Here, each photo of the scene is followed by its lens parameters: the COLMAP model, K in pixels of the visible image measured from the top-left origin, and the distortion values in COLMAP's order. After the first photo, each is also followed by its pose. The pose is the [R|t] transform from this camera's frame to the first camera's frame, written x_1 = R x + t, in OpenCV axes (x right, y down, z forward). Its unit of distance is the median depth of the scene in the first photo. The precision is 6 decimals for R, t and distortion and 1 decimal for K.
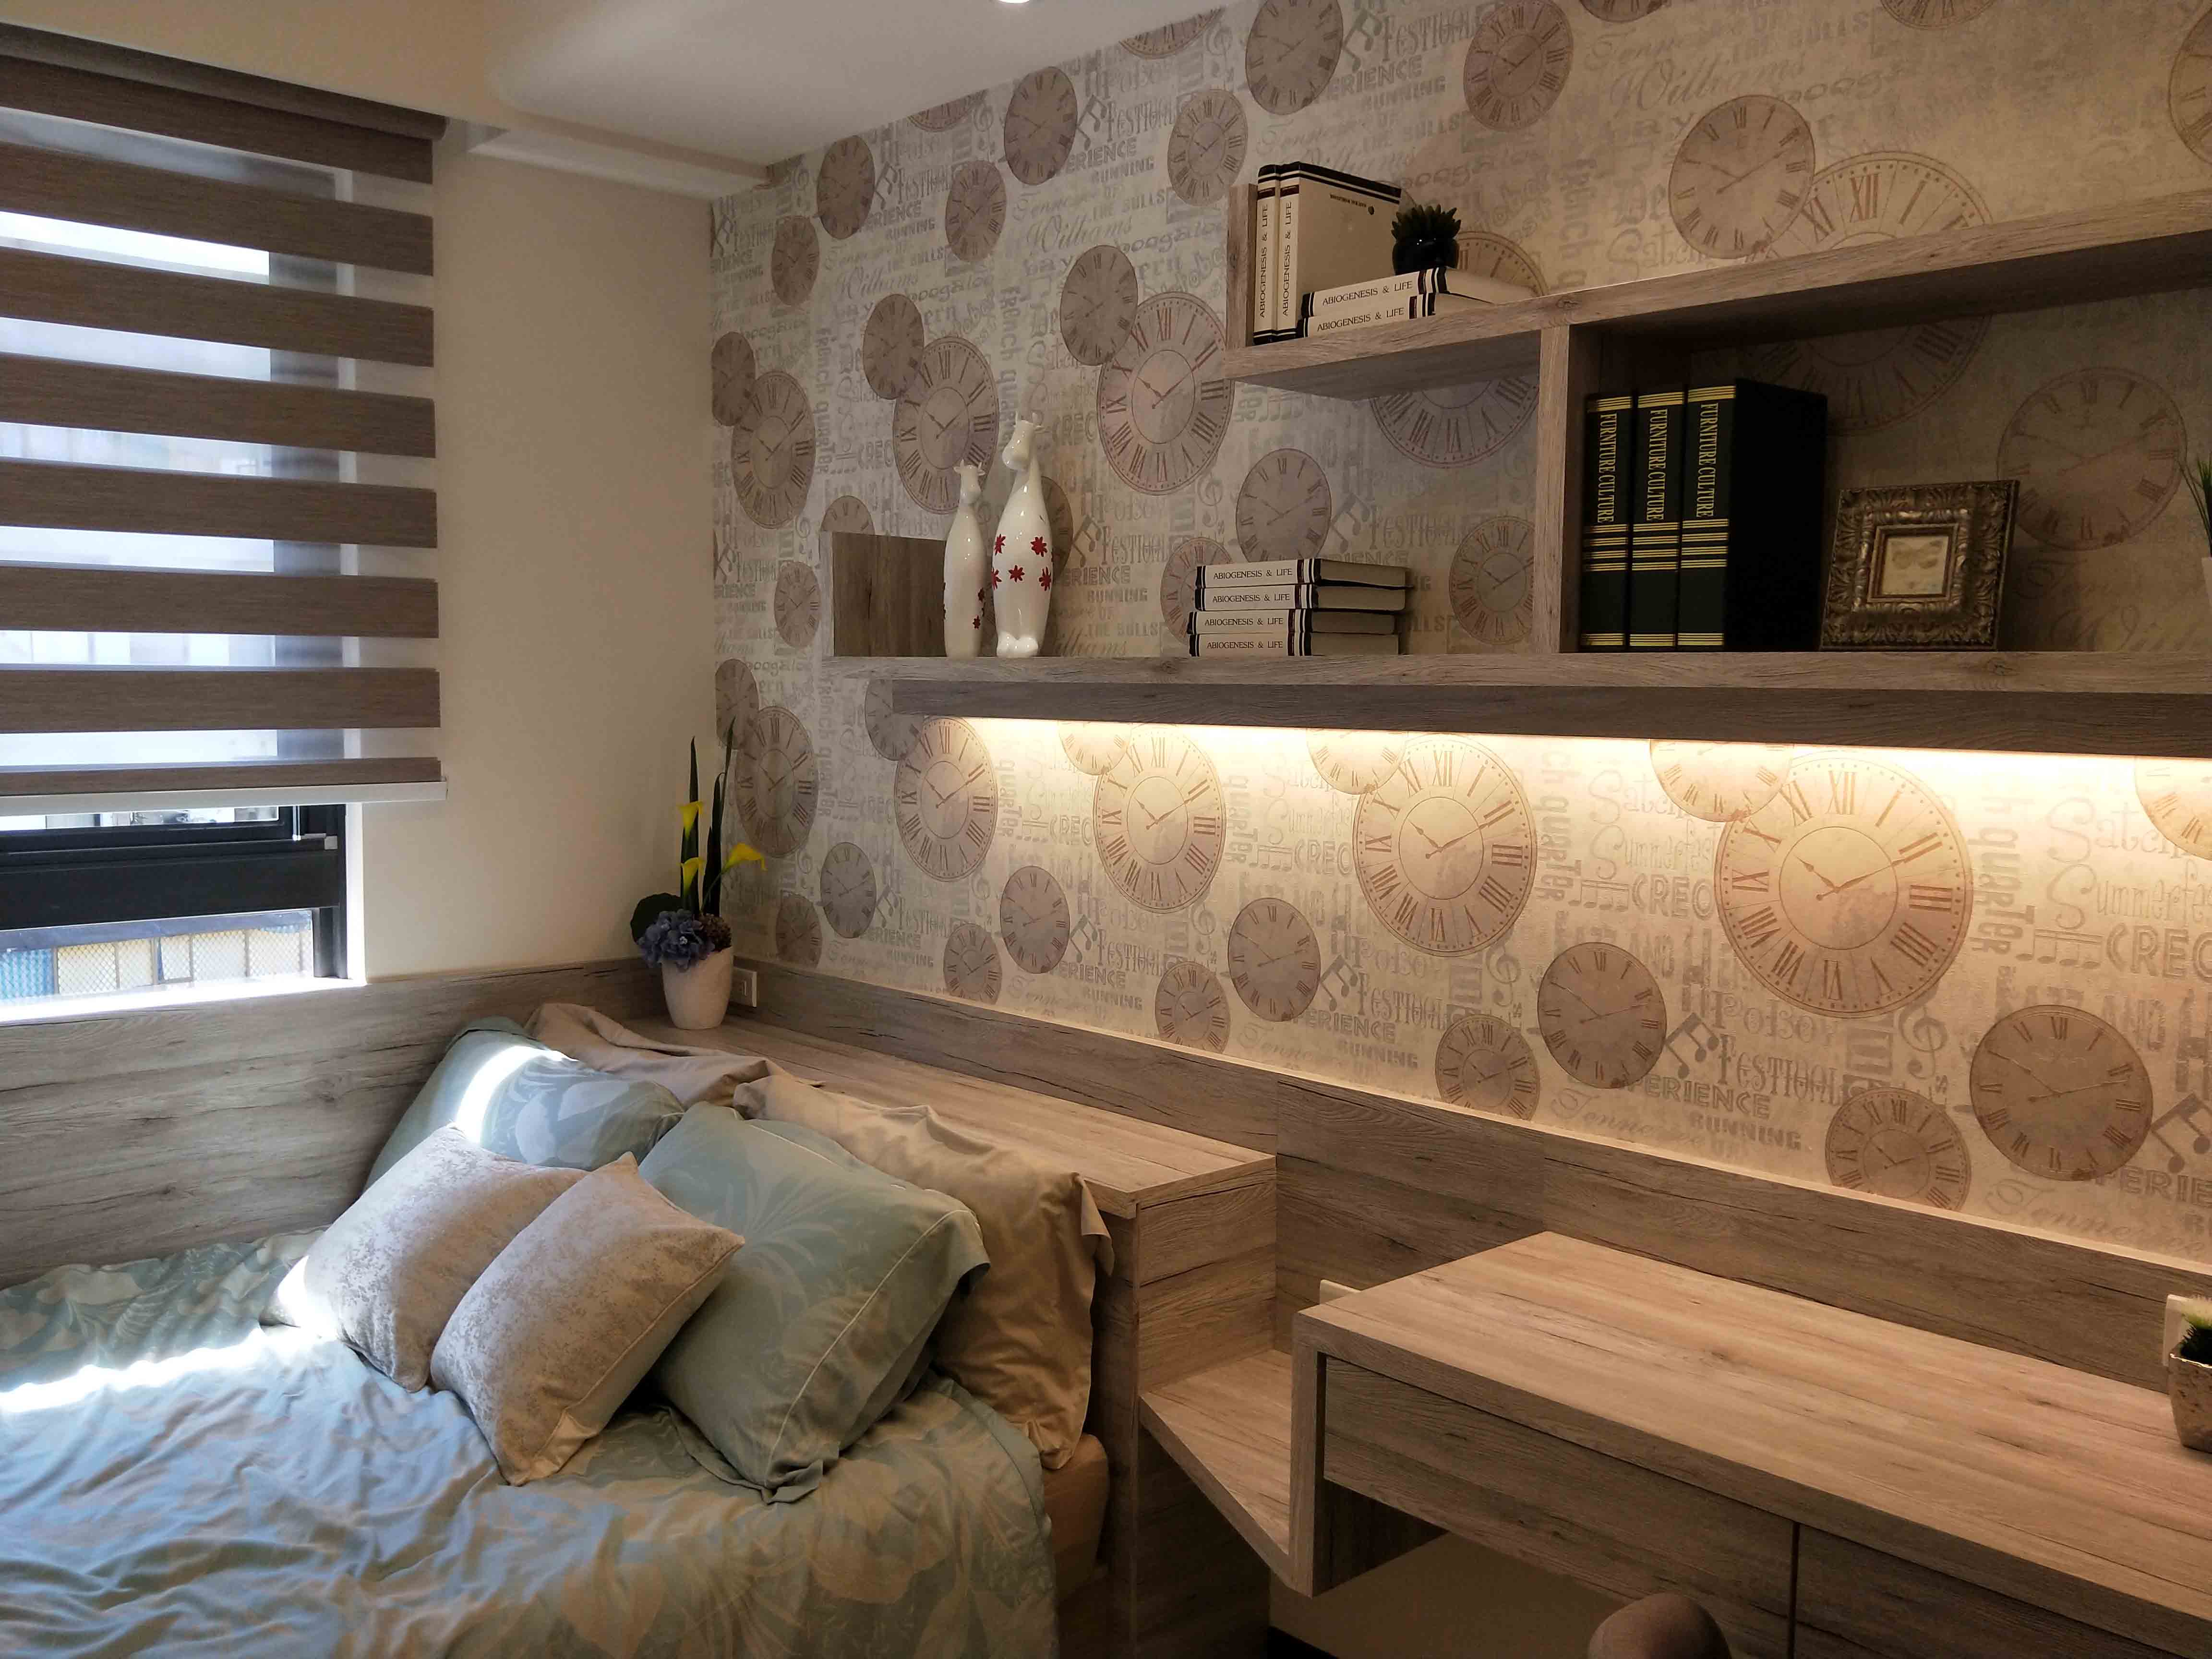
lens RADIAL K [[1895.7, 0, 1118.1], [0, 1895.7, 821.9], [0, 0, 1]] dist [0.031404, -0.086607]
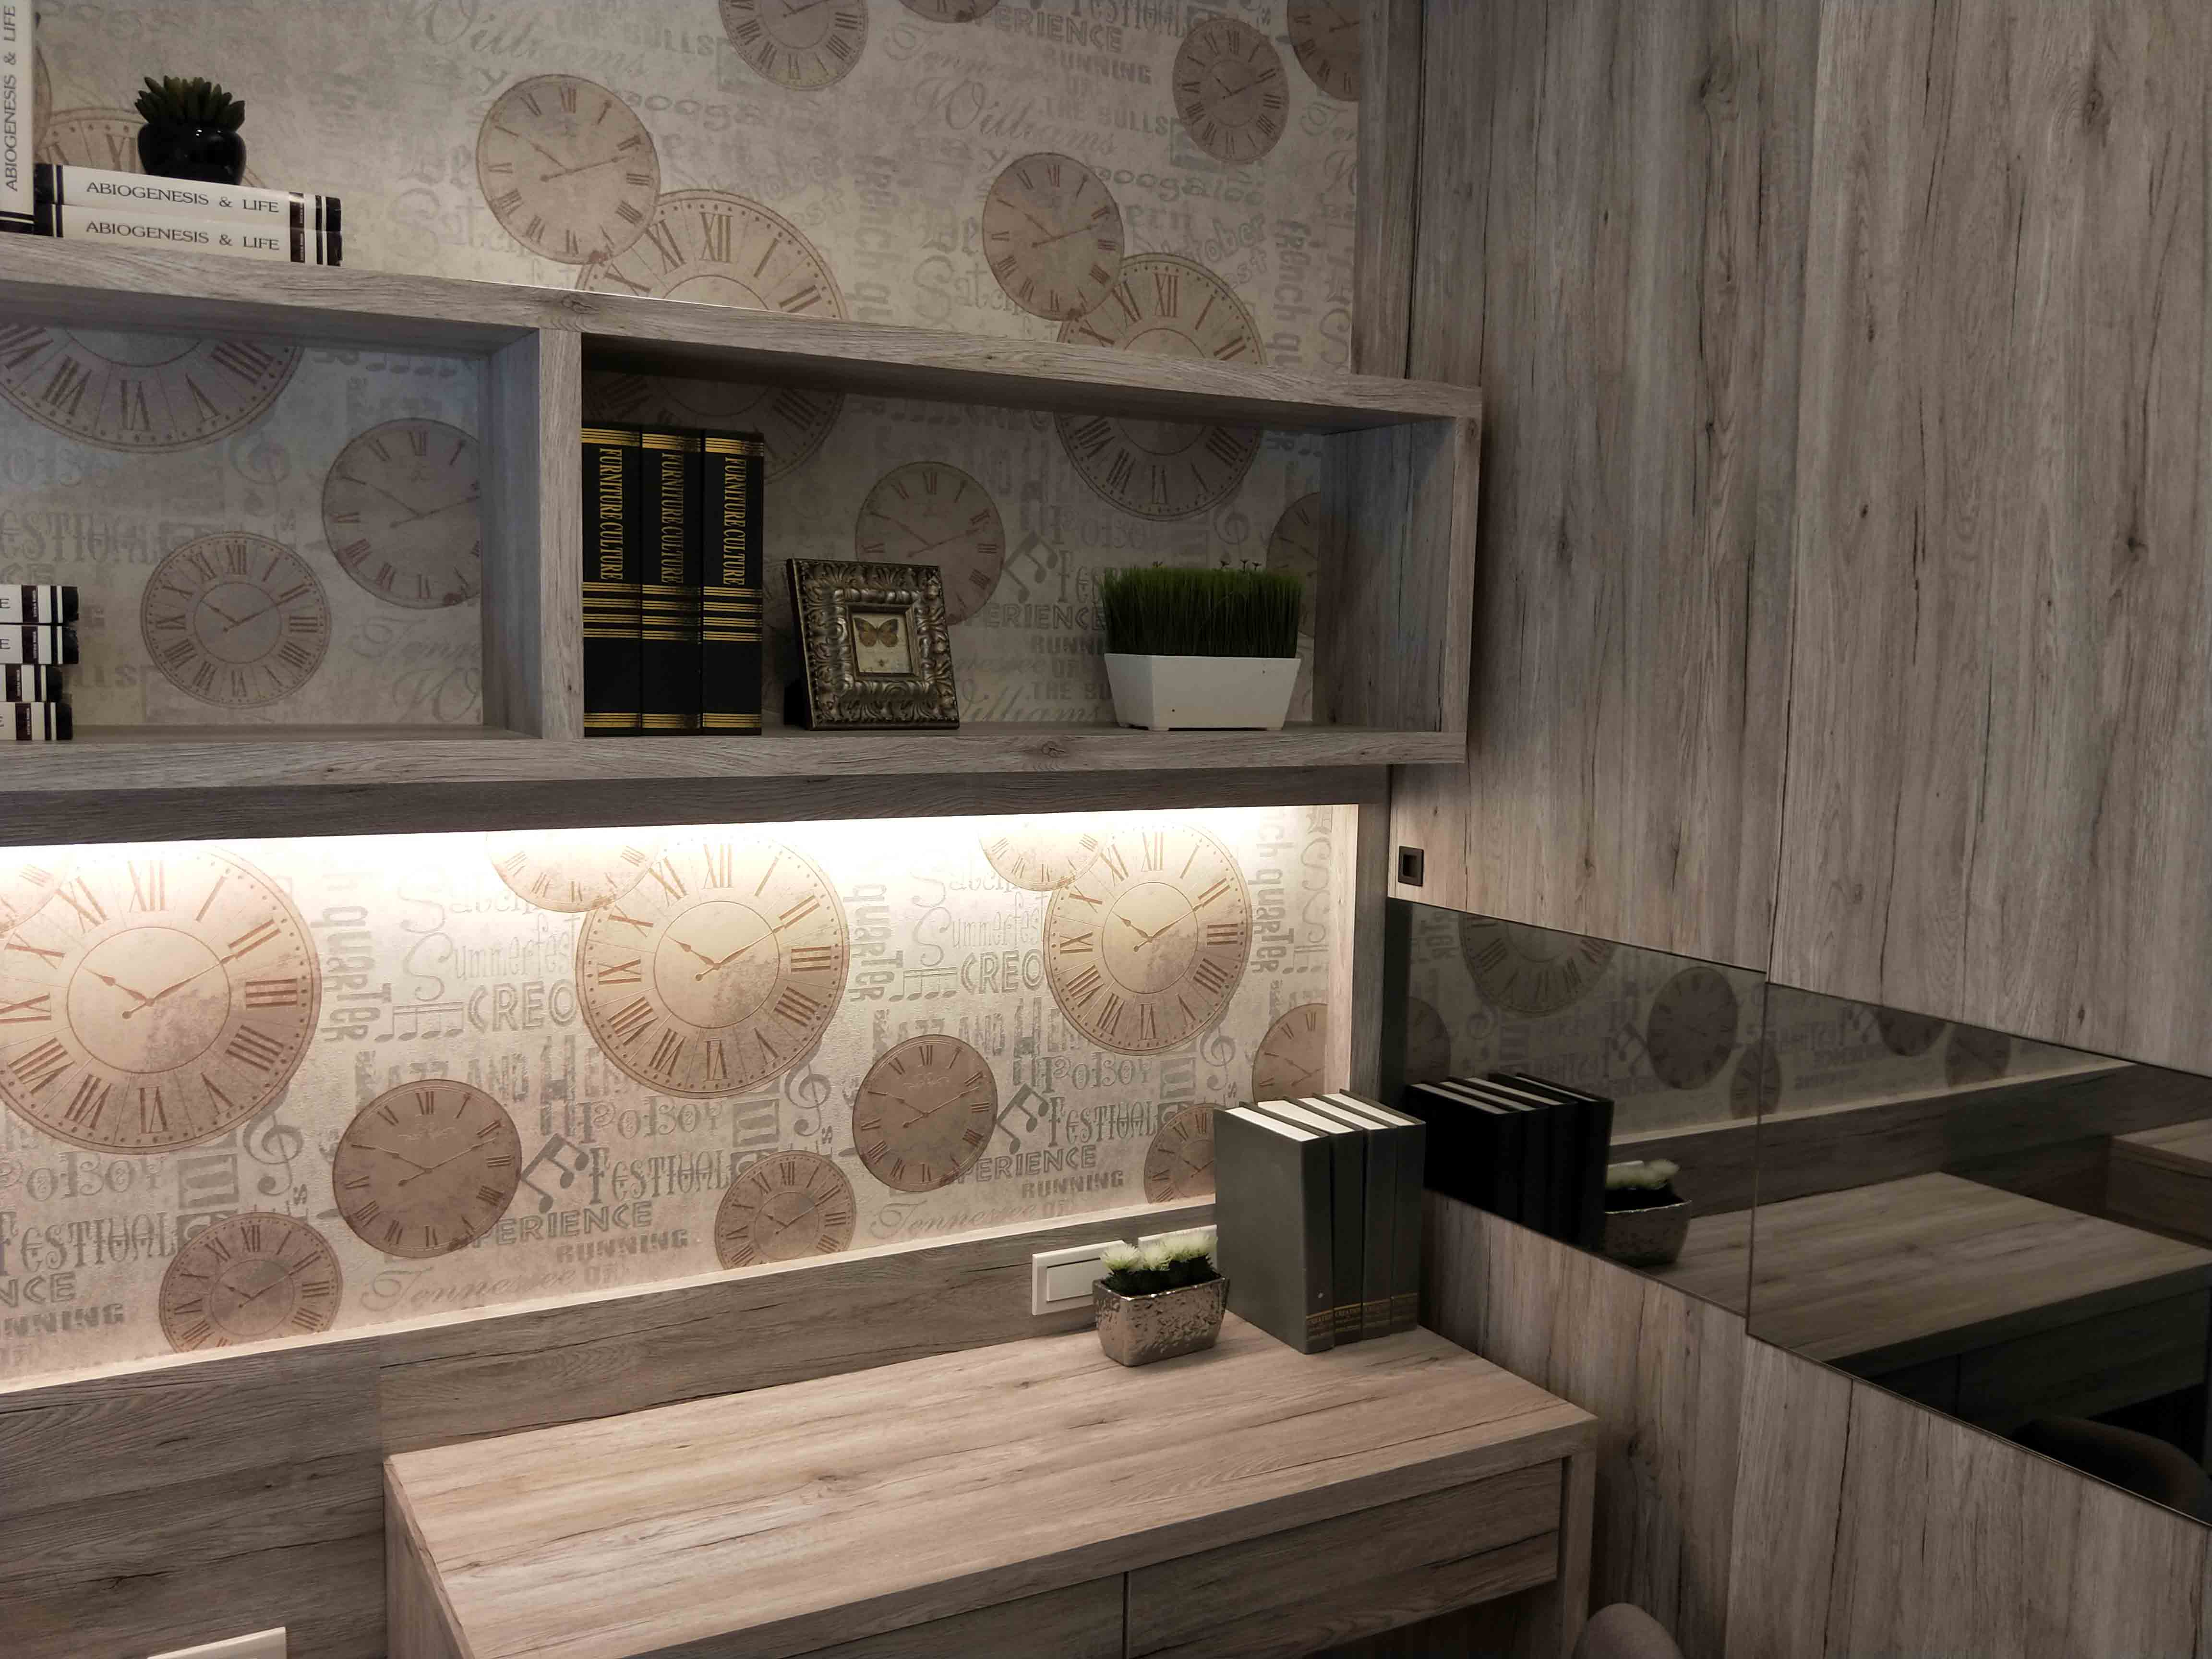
lens RADIAL K [[1895.7, 0, 1118.1], [0, 1895.7, 821.9], [0, 0, 1]] dist [0.031404, -0.086607]
pose [[0.227657, -0.102724, 0.968308, -0.479453], [0.052856, 0.994257, 0.093050, -0.111890], [-0.972306, 0.029998, 0.231779, 0.565649]]
